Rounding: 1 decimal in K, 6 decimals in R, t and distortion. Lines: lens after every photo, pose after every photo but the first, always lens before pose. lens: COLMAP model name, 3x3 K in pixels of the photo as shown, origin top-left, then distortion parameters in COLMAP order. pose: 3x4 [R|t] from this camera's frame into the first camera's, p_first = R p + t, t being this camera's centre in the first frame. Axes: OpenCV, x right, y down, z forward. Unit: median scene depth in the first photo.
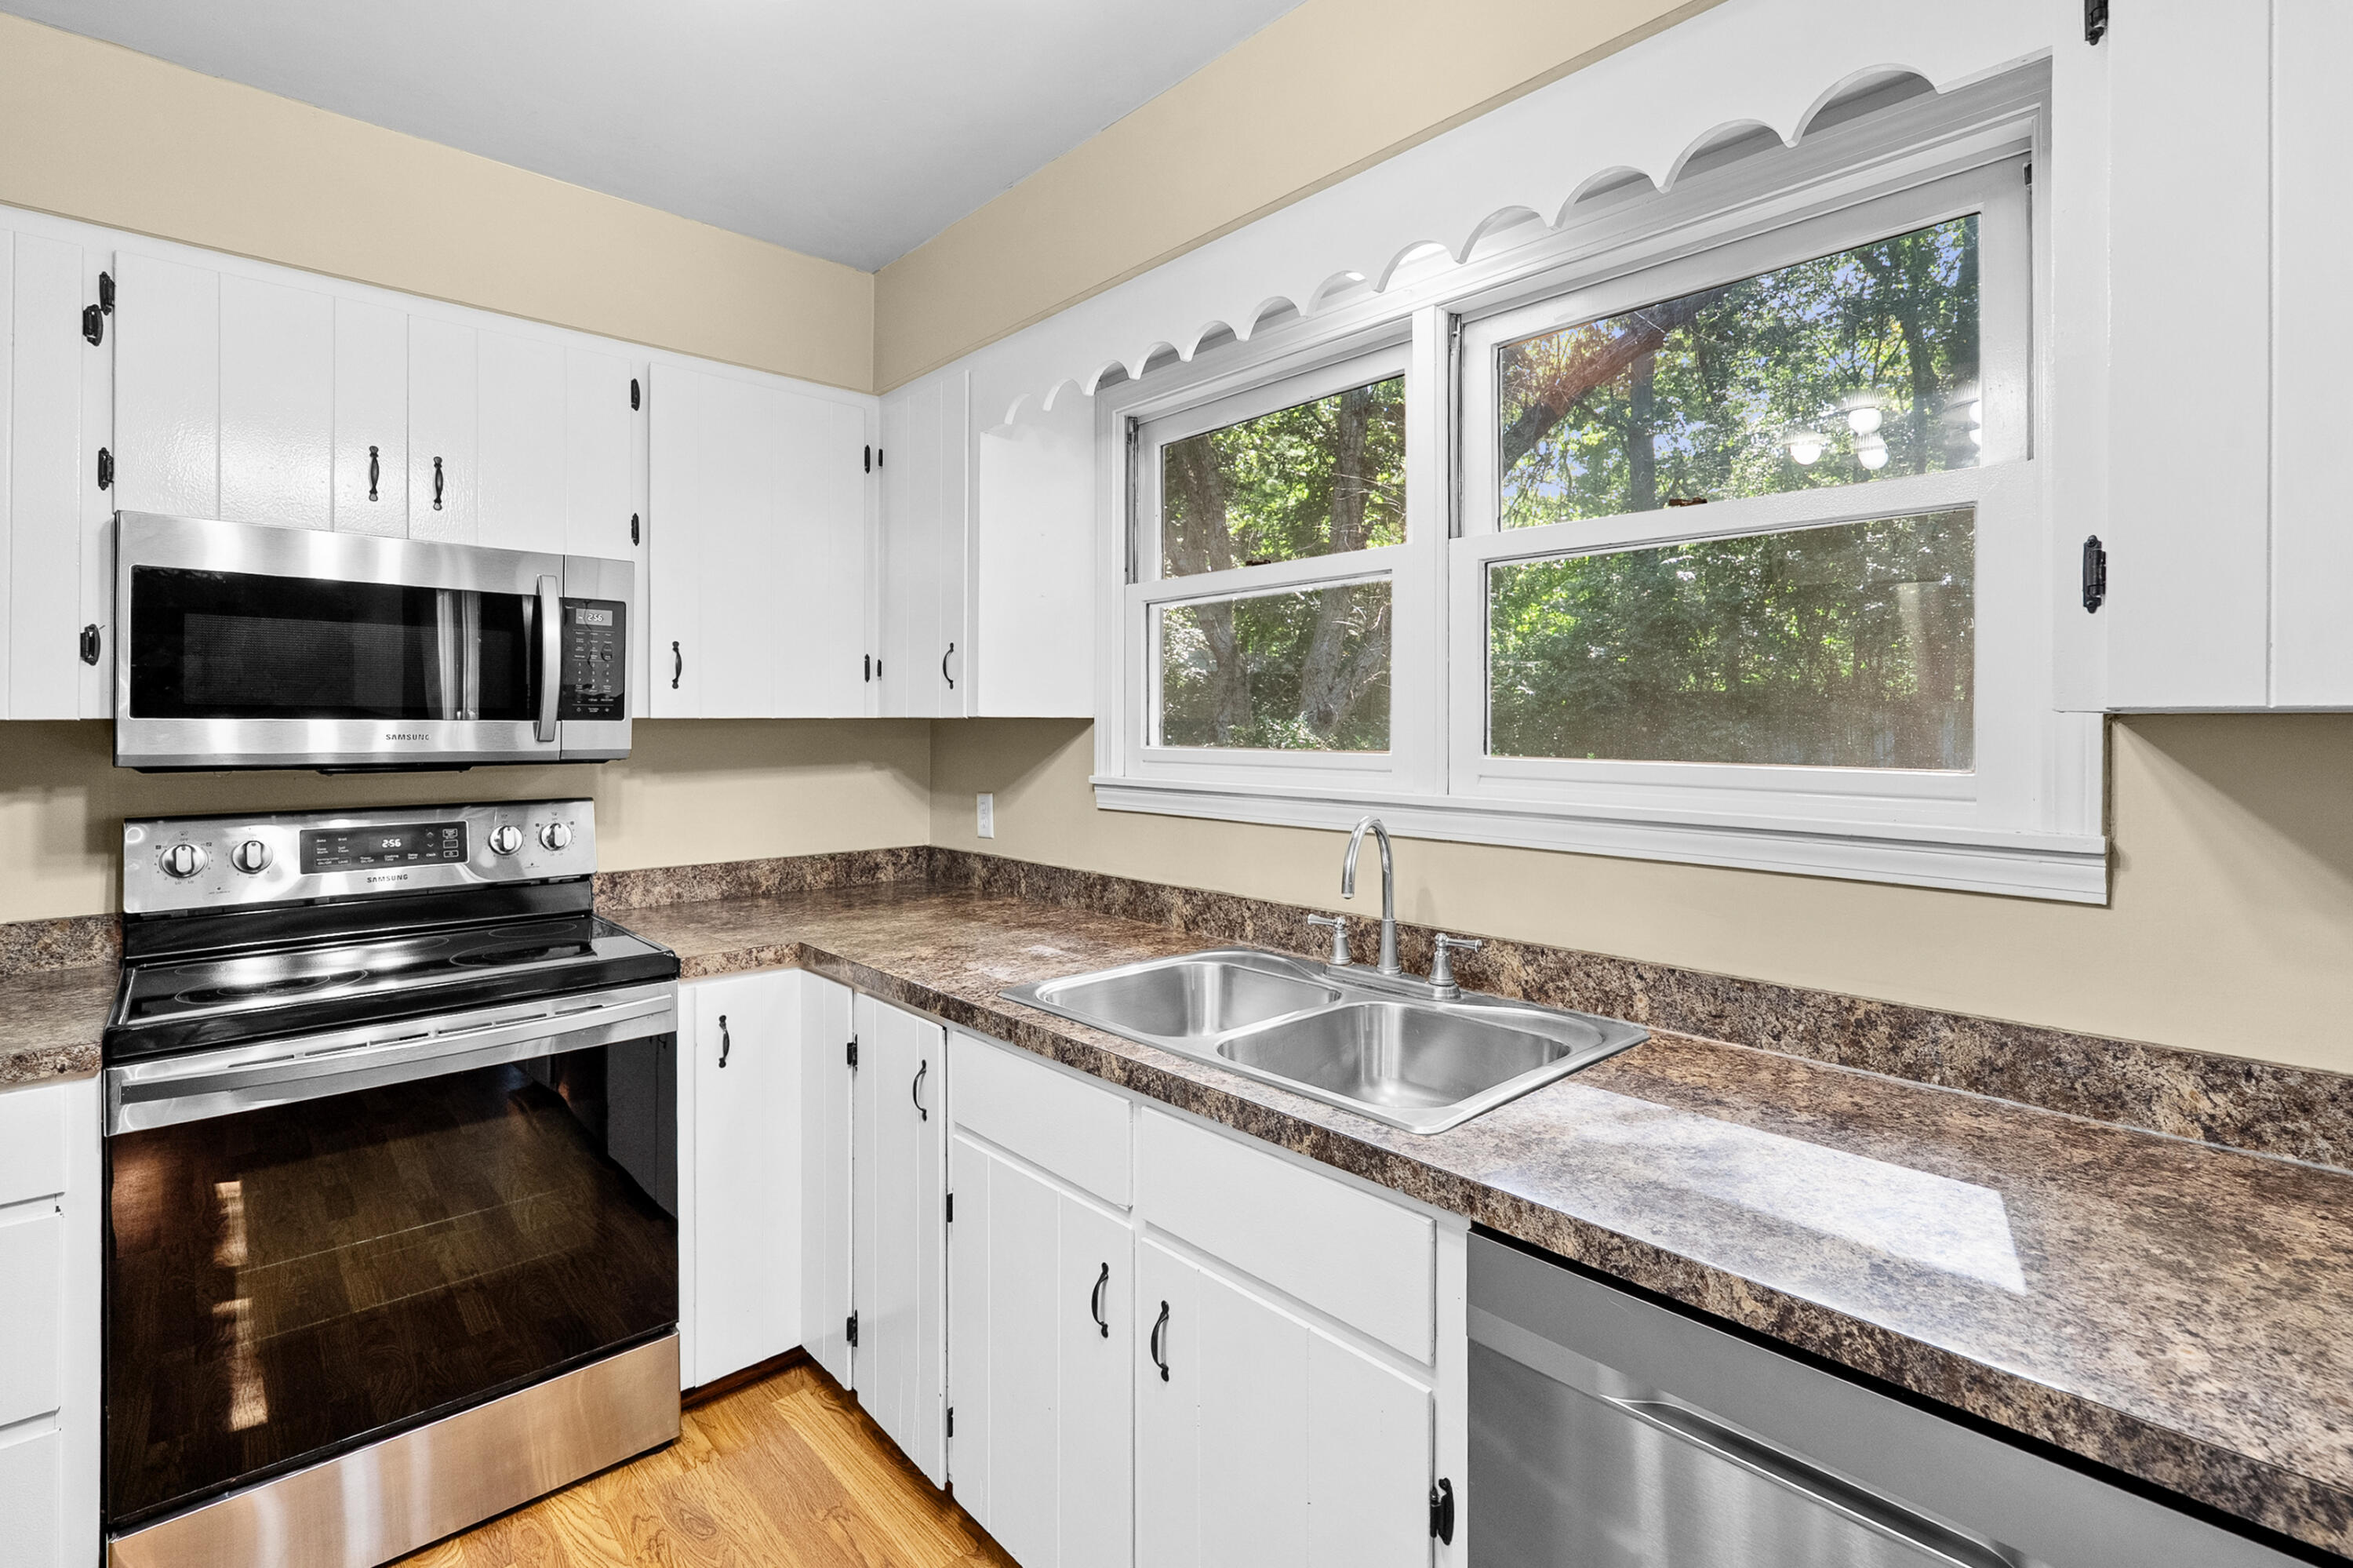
lens RADIAL K [[1079.6, 0, 1142.7], [0, 1079.6, 720.3], [0, 0, 1]] dist [0.002443, 0.000022]
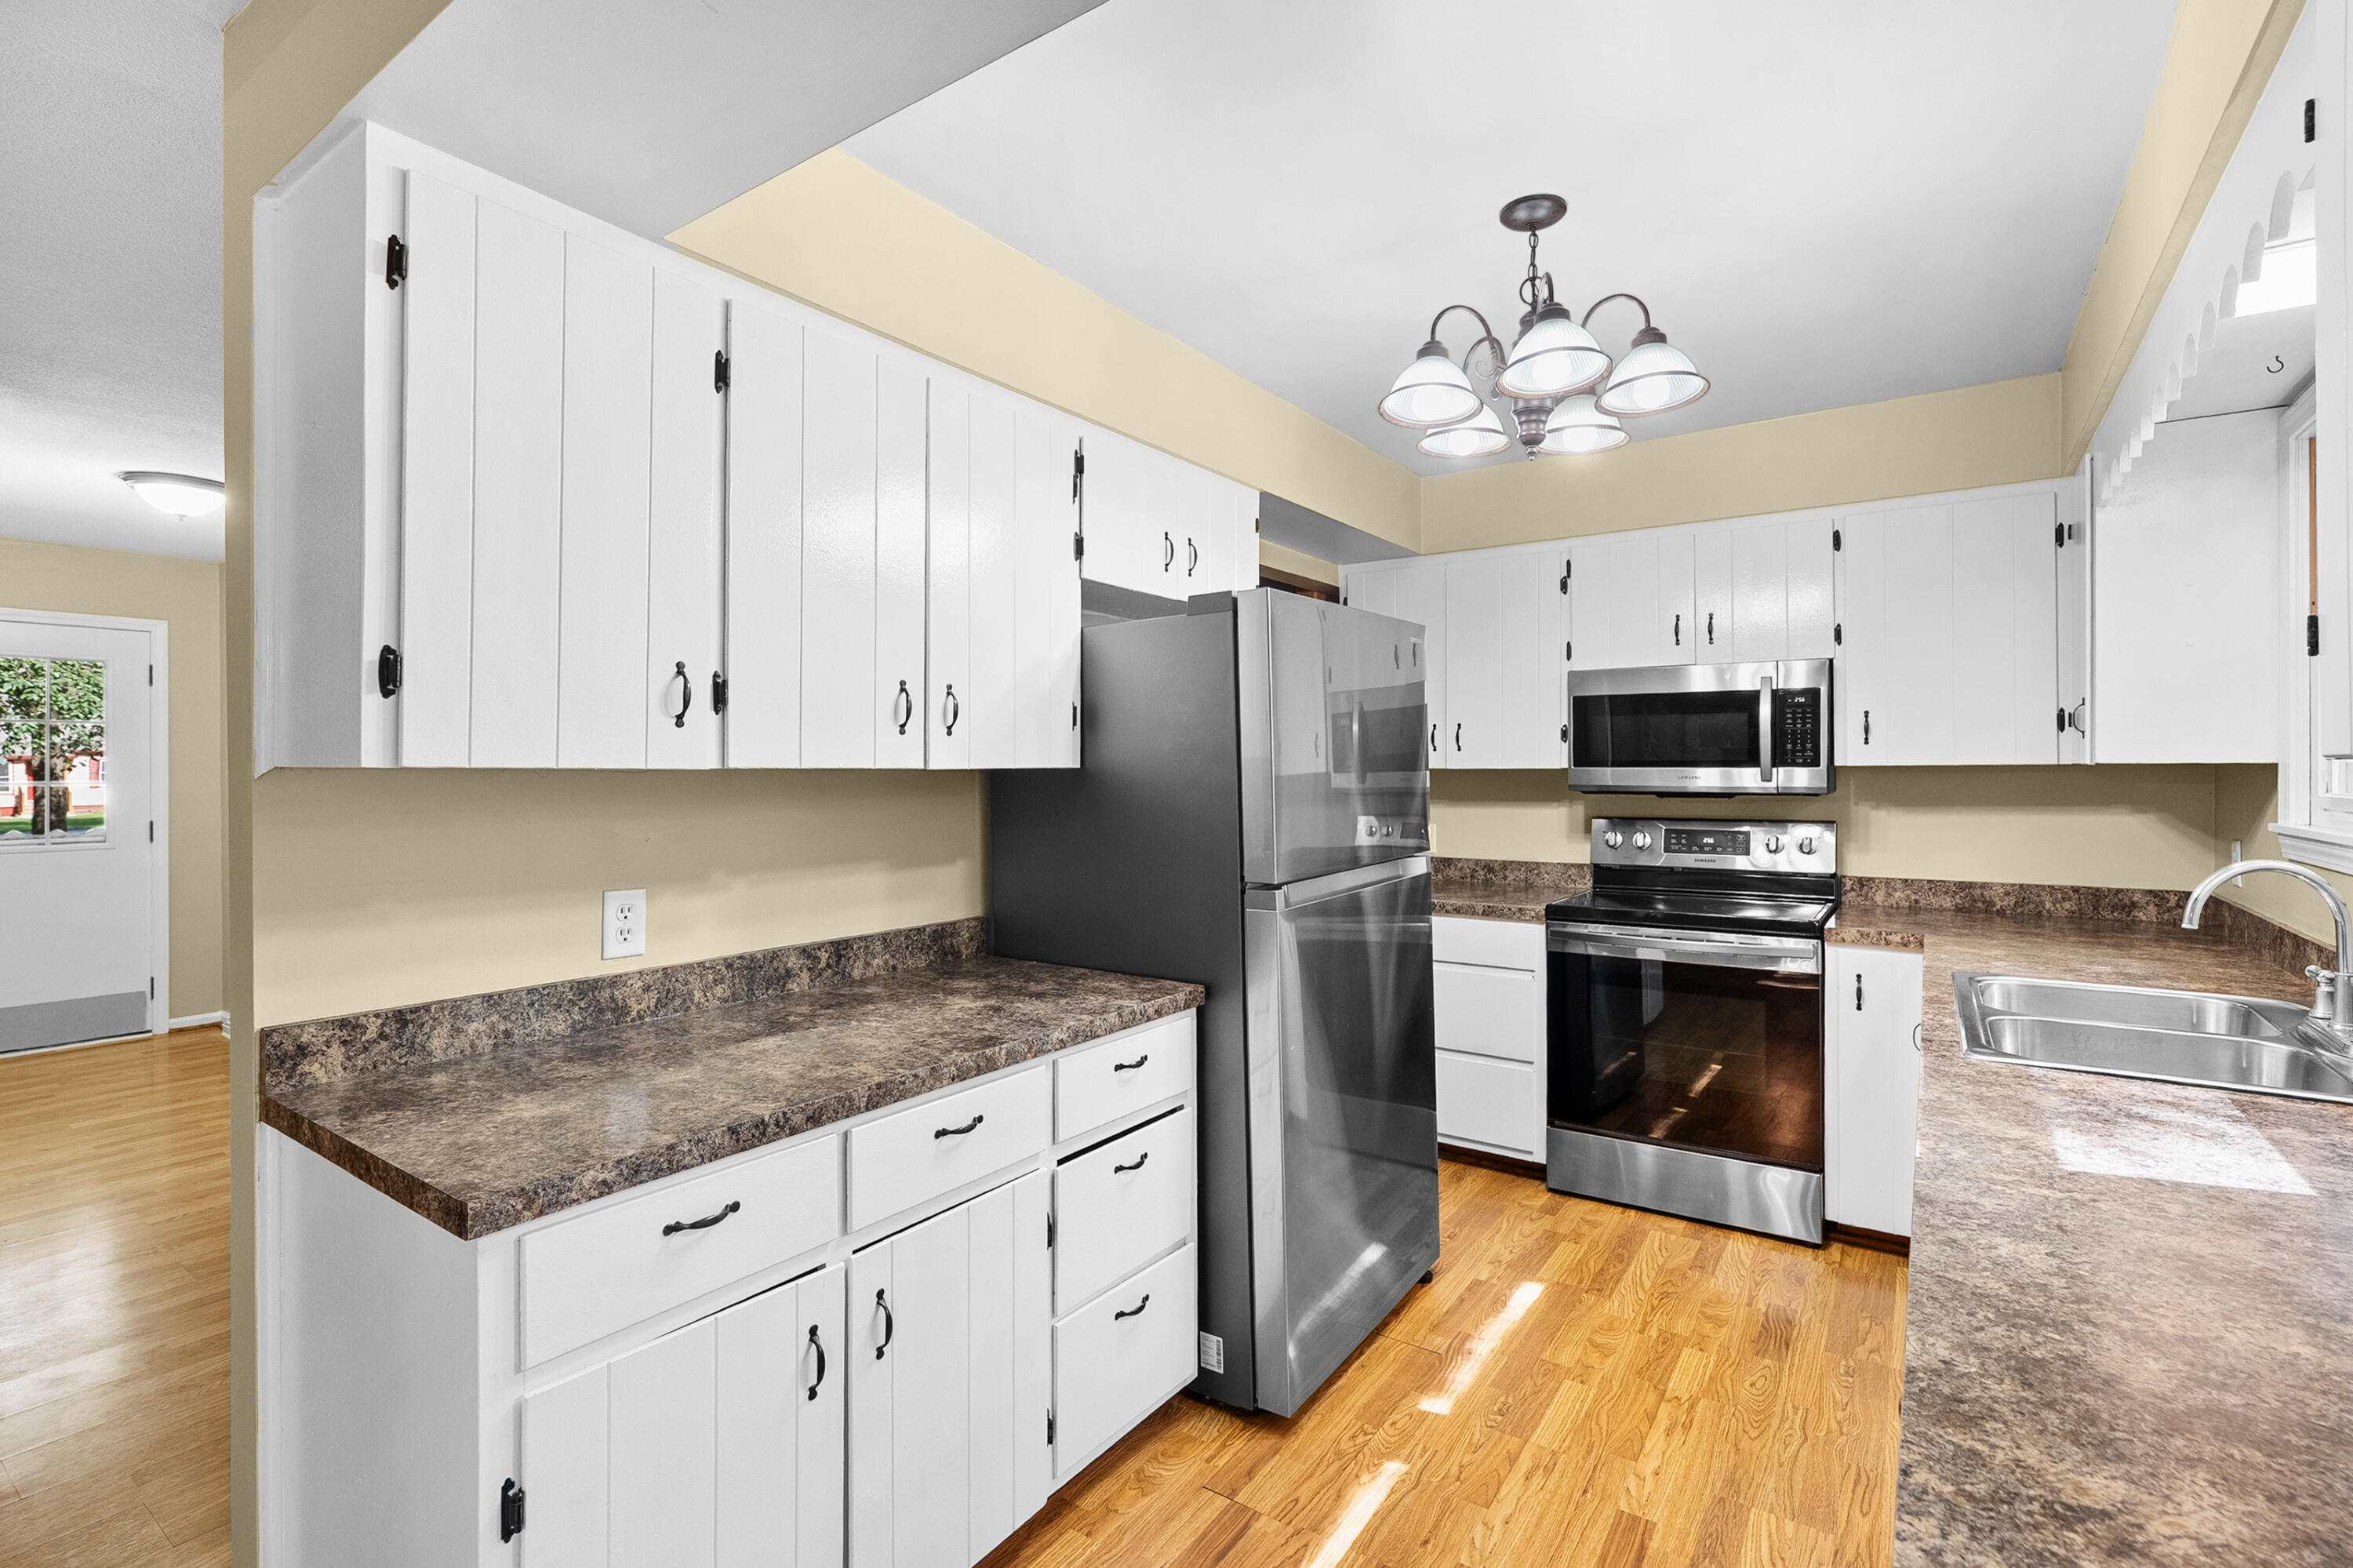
lens RADIAL K [[1079.6, 0, 1178.7], [0, 1079.6, 768.6], [0, 0, 1]] dist [0.002443, 0.000022]
pose [[0.217241, -0.001378, -0.976117, 2.072616], [0.004752, 0.999989, -0.000354, -0.004608], [0.976106, -0.004562, 0.217245, -0.473323]]
